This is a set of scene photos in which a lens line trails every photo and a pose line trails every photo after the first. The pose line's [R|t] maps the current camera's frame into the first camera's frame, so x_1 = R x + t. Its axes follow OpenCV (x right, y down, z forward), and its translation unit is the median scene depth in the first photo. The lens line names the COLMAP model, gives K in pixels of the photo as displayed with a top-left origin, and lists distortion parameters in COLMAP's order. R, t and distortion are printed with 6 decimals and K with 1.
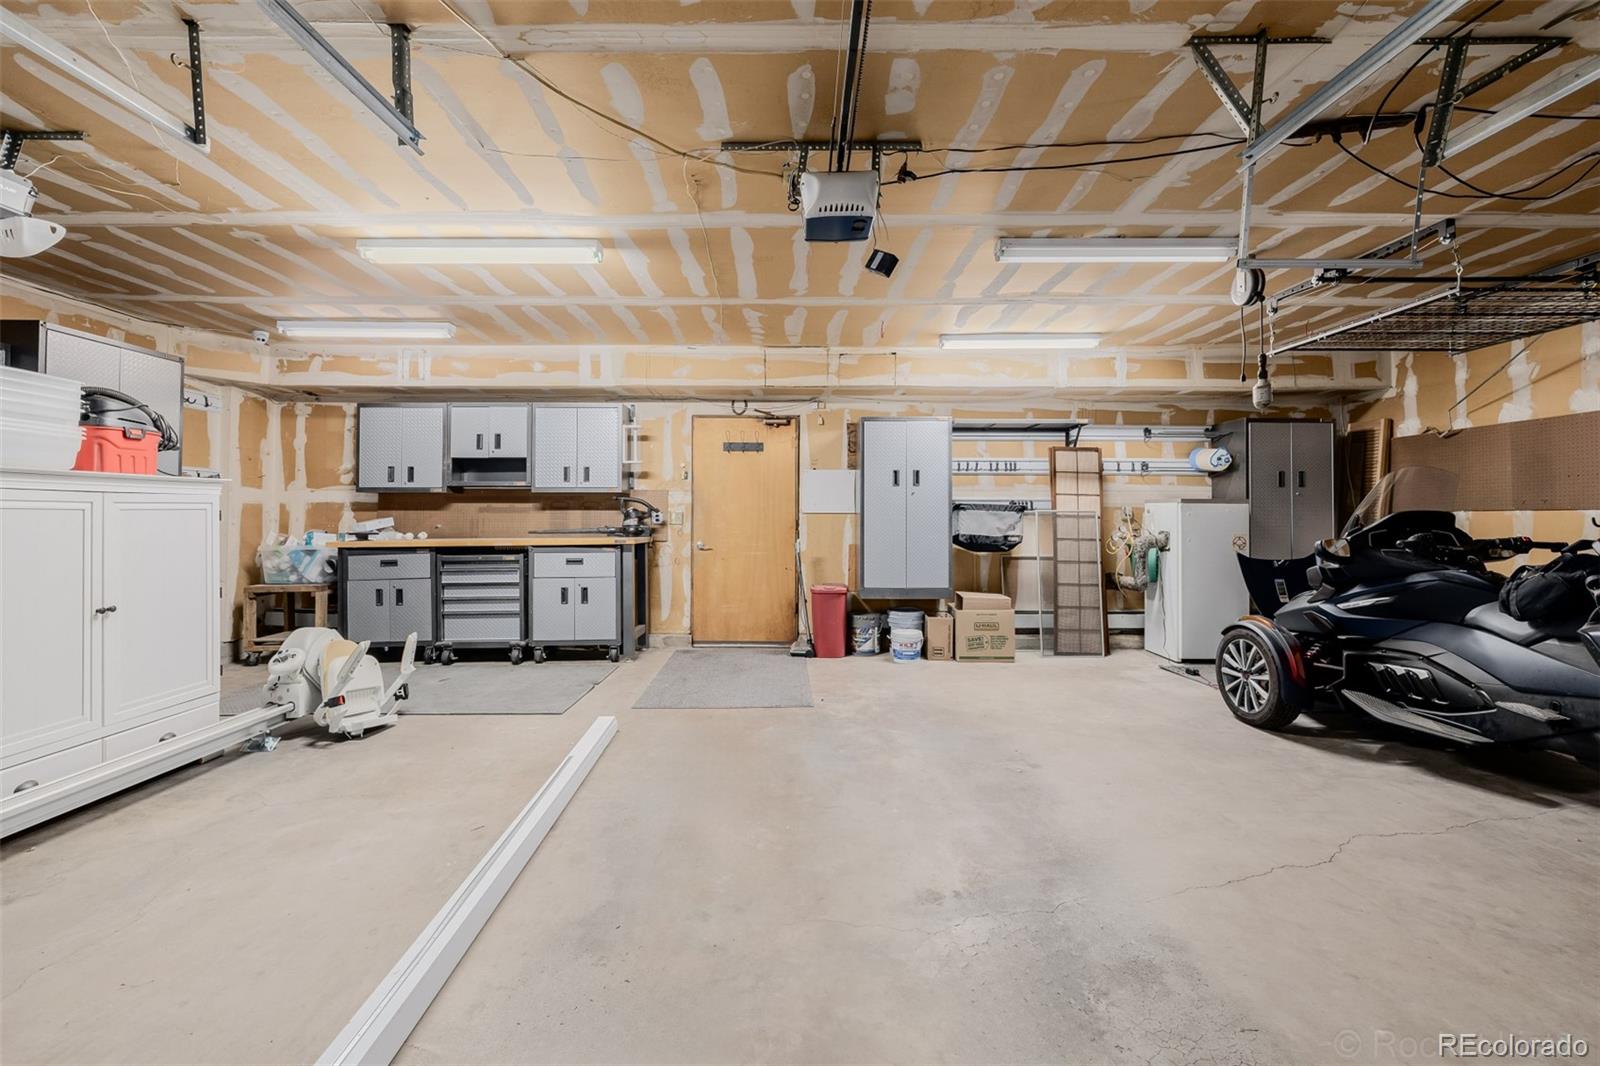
lens RADIAL K [[663.0, 0, 797.1], [0, 663.0, 532.4], [0, 0, 1]] dist [-0.000846, -0.000101]
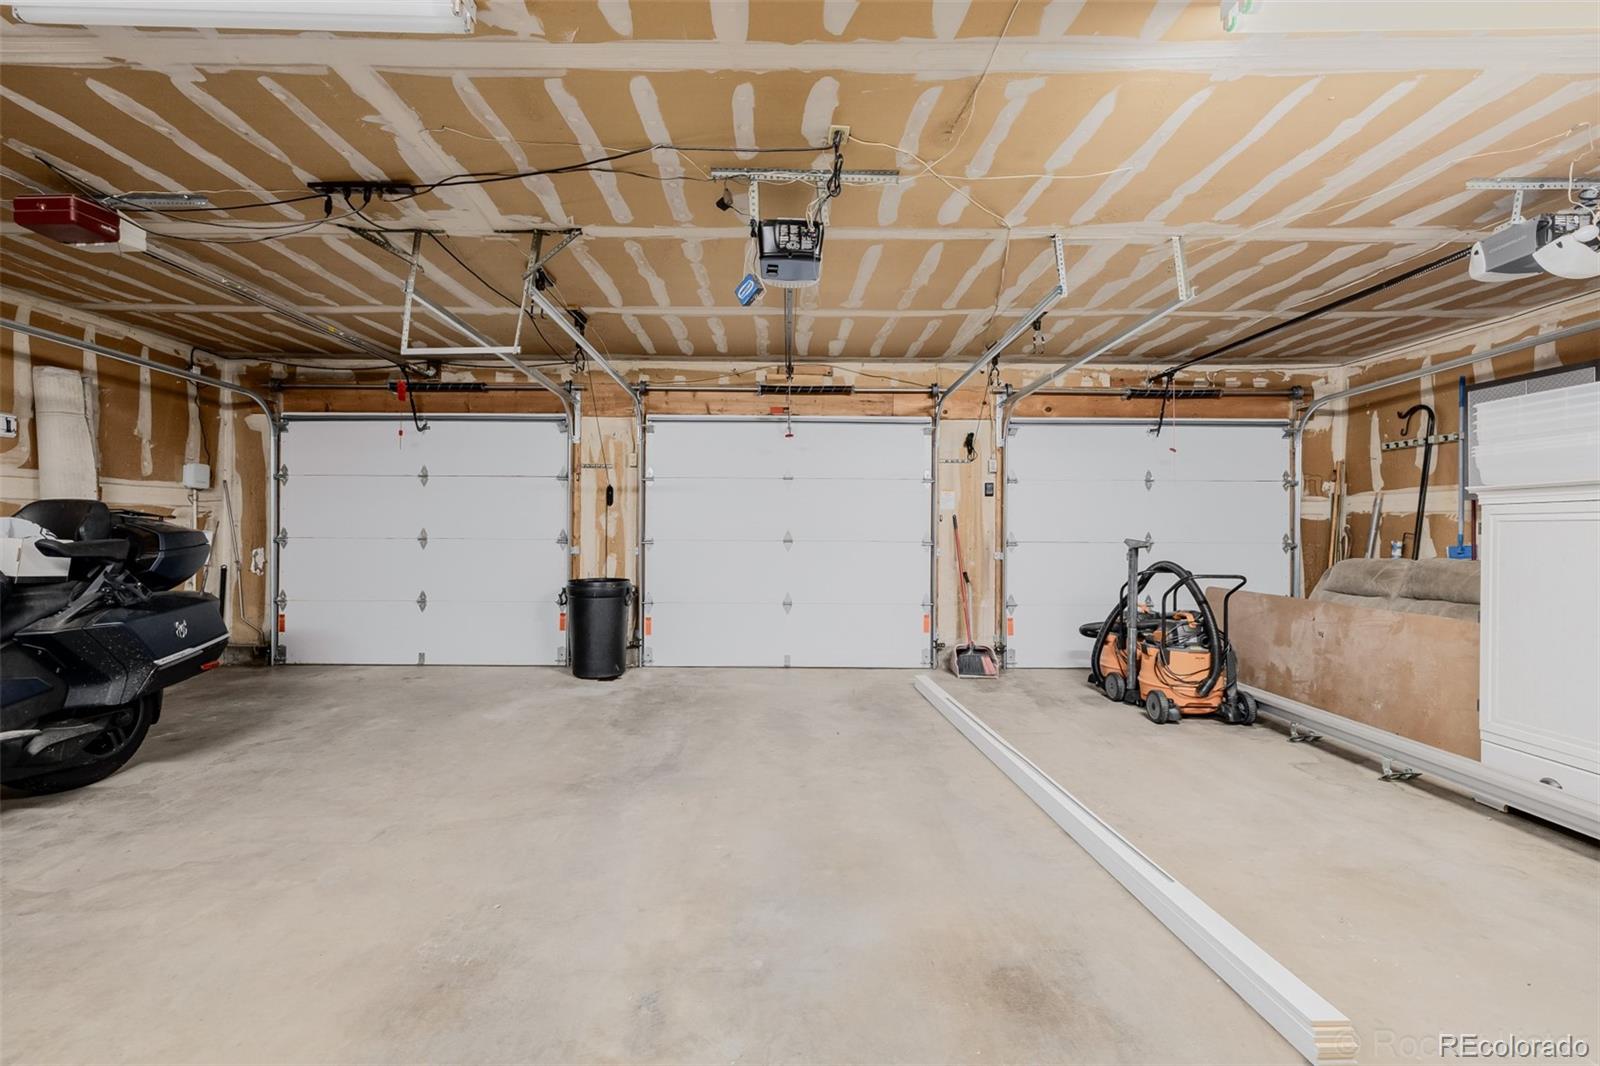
lens RADIAL K [[663.0, 0, 797.1], [0, 663.0, 532.4], [0, 0, 1]] dist [-0.000846, -0.000101]
pose [[-0.999884, -0.006571, -0.013744, 0.058416], [-0.006922, 0.999648, 0.025616, -0.036248], [0.013570, 0.025708, -0.999577, 2.002392]]
